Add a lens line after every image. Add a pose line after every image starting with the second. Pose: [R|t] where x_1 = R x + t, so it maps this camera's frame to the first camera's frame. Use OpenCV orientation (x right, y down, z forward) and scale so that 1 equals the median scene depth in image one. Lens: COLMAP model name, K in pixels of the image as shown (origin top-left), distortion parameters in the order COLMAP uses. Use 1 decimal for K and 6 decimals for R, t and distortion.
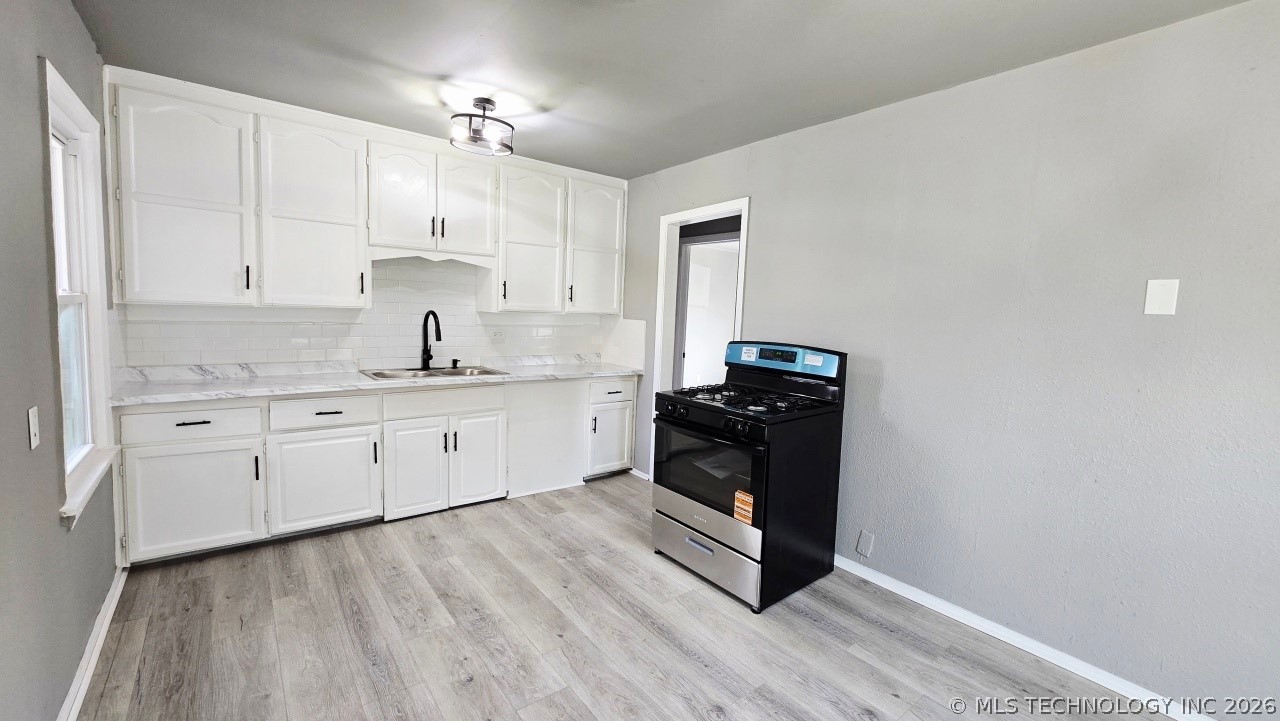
lens RADIAL K [[514.4, 0, 640.0], [0, 514.4, 360.5], [0, 0, 1]] dist [0.000576, -0.002806]
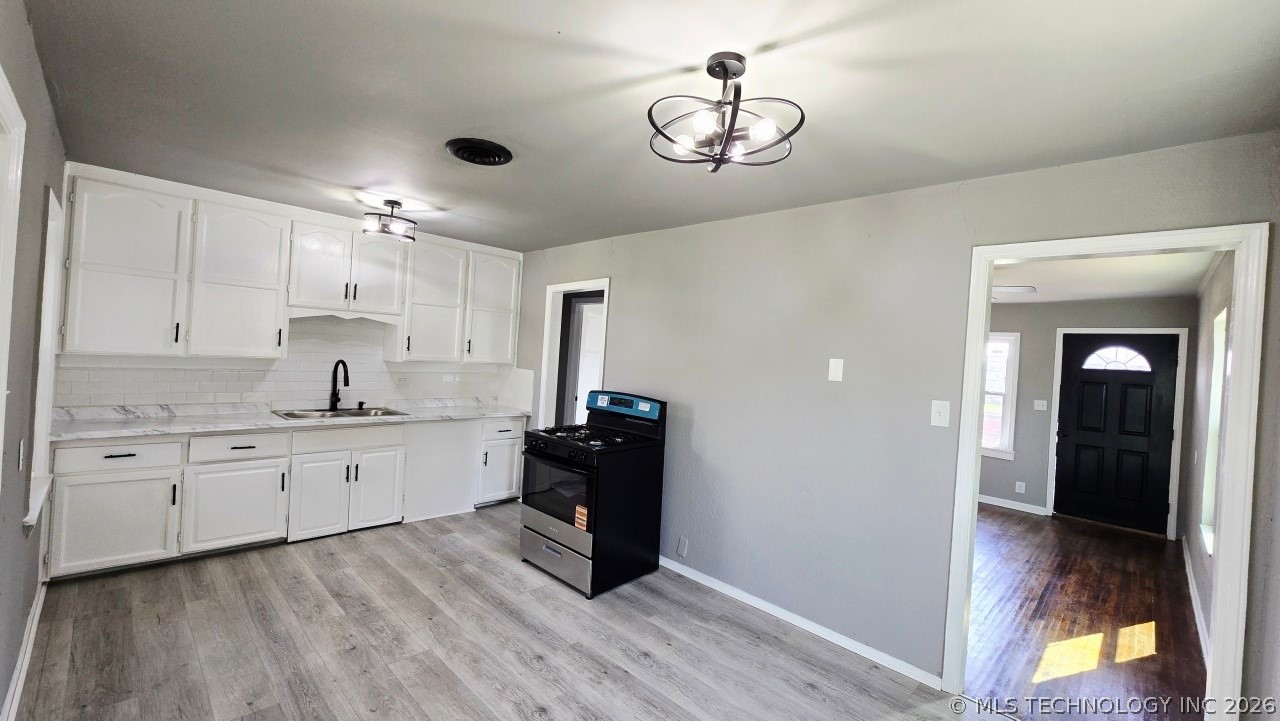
lens RADIAL K [[514.4, 0, 640.0], [0, 514.4, 360.5], [0, 0, 1]] dist [0.000576, -0.002806]
pose [[0.990988, 0.020499, 0.132369, 0.147473], [-0.010420, 0.997024, -0.076390, -0.017933], [-0.133541, 0.074323, 0.988252, -0.322736]]
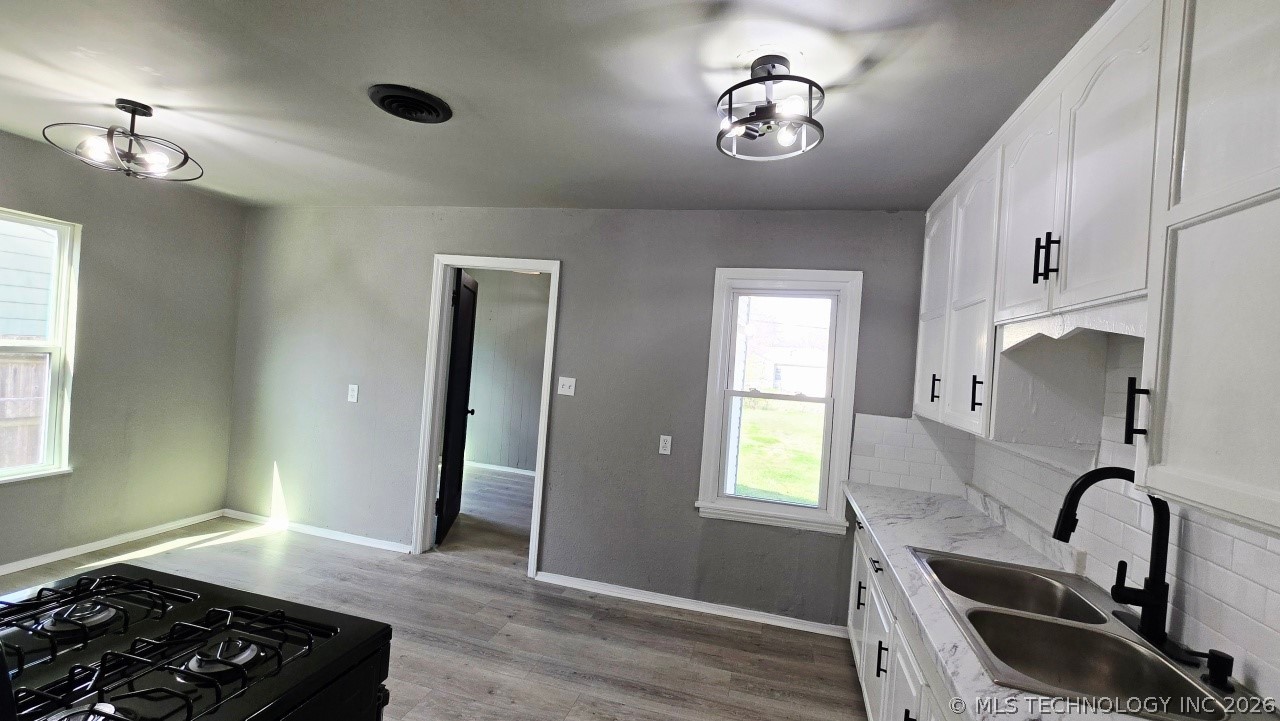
lens RADIAL K [[514.4, 0, 640.0], [0, 514.4, 360.5], [0, 0, 1]] dist [0.000576, -0.002806]
pose [[-0.790579, -0.090906, -0.605575, 0.131683], [-0.159465, 0.985362, 0.060265, -0.183150], [0.591232, 0.144213, -0.793503, 1.406346]]
